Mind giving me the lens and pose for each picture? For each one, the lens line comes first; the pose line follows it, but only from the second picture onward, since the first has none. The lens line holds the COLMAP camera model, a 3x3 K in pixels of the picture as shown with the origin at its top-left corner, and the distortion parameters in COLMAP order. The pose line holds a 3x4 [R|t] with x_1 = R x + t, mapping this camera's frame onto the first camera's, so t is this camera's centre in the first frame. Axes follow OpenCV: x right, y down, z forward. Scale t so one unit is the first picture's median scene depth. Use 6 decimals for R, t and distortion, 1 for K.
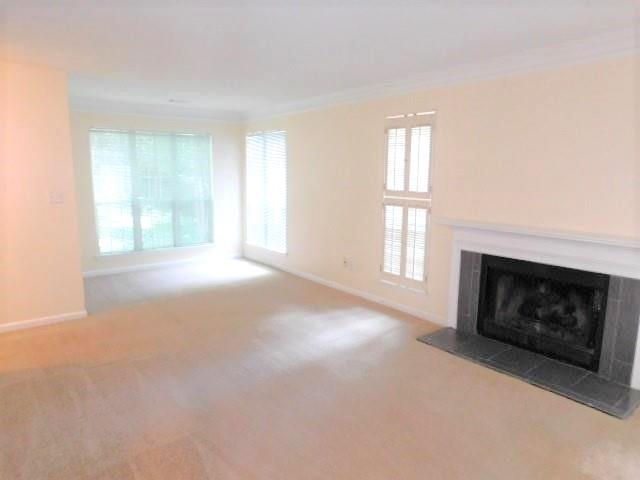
lens RADIAL K [[428.0, 0, 320.0], [0, 428.0, 240.0], [0, 0, 1]] dist [-0.104843, 0.094956]
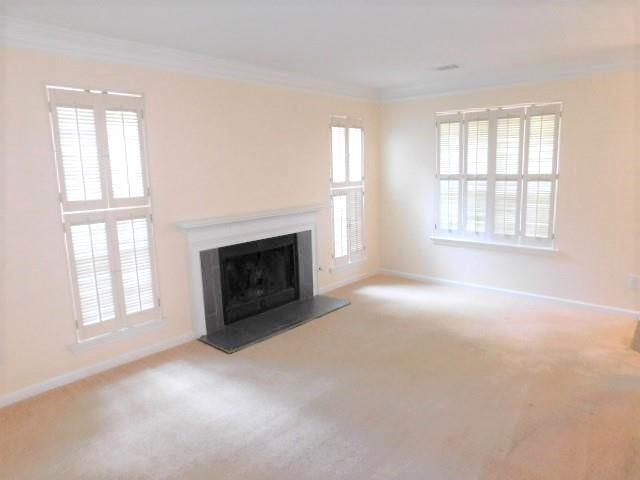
lens RADIAL K [[428.0, 0, 320.0], [0, 428.0, 240.0], [0, 0, 1]] dist [-0.104843, 0.094956]
pose [[-0.193073, -0.164785, 0.967248, -0.581623], [0.180093, 0.963097, 0.200027, -0.131352], [-0.964515, 0.212814, -0.156272, 0.817424]]
